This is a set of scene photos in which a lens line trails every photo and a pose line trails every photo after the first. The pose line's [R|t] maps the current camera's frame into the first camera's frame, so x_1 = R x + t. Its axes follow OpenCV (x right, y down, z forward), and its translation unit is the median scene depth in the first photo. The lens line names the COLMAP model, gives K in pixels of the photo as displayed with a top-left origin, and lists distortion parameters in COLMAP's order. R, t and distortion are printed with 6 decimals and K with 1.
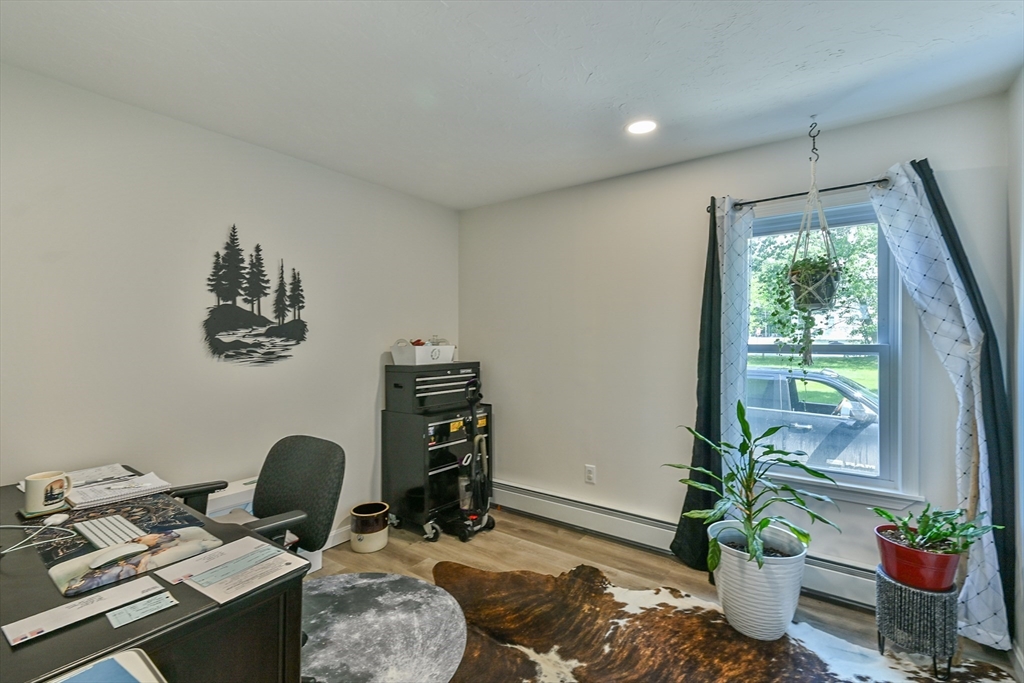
lens RADIAL K [[460.7, 0, 512.0], [0, 460.7, 341.5], [0, 0, 1]] dist [0.010247, 0.000113]
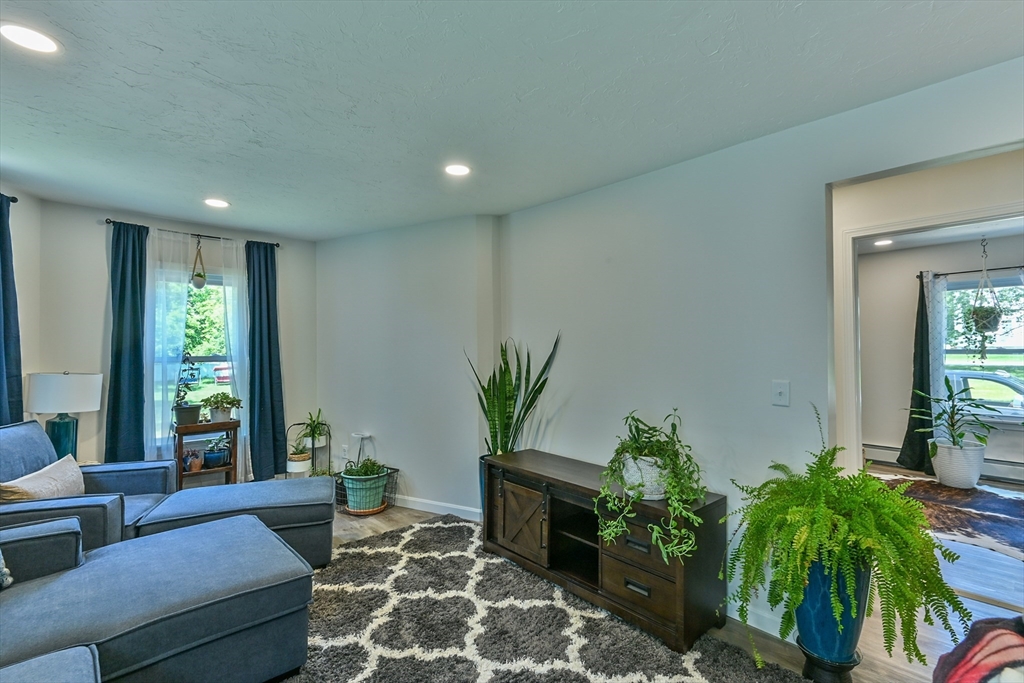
lens RADIAL K [[465.5, 0, 512.0], [0, 465.5, 341.5], [0, 0, 1]] dist [-0.000193, -0.000107]
pose [[0.980316, -0.006837, -0.197316, -0.947027], [0.003316, 0.999829, -0.018167, 0.003656], [0.197406, 0.017155, 0.980172, -1.355240]]
